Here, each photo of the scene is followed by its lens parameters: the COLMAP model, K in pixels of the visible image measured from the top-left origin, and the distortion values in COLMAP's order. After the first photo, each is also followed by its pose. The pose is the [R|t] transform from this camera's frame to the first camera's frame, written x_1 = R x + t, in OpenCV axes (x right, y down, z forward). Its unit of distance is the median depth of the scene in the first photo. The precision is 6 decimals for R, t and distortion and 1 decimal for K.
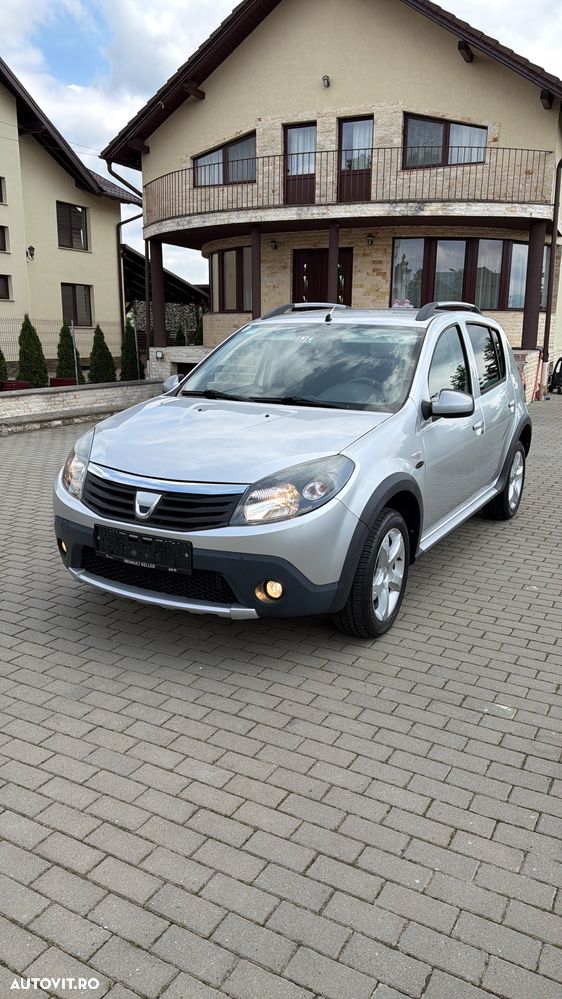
lens RADIAL K [[744.0, 0, 281.0], [0, 744.0, 499.5], [0, 0, 1]] dist [0.042614, -0.065254]
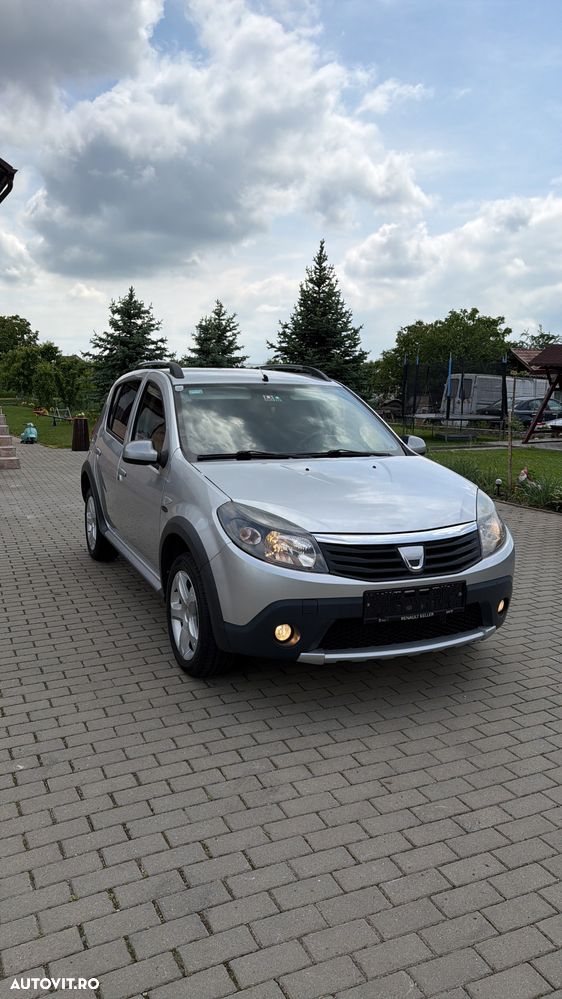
lens RADIAL K [[744.0, 0, 281.0], [0, 744.0, 499.5], [0, 0, 1]] dist [0.042614, -0.065254]
pose [[0.606718, -0.132028, 0.783876, -0.795168], [0.186511, 0.982227, 0.021077, -0.093532], [-0.772727, 0.133414, 0.620559, 0.361832]]
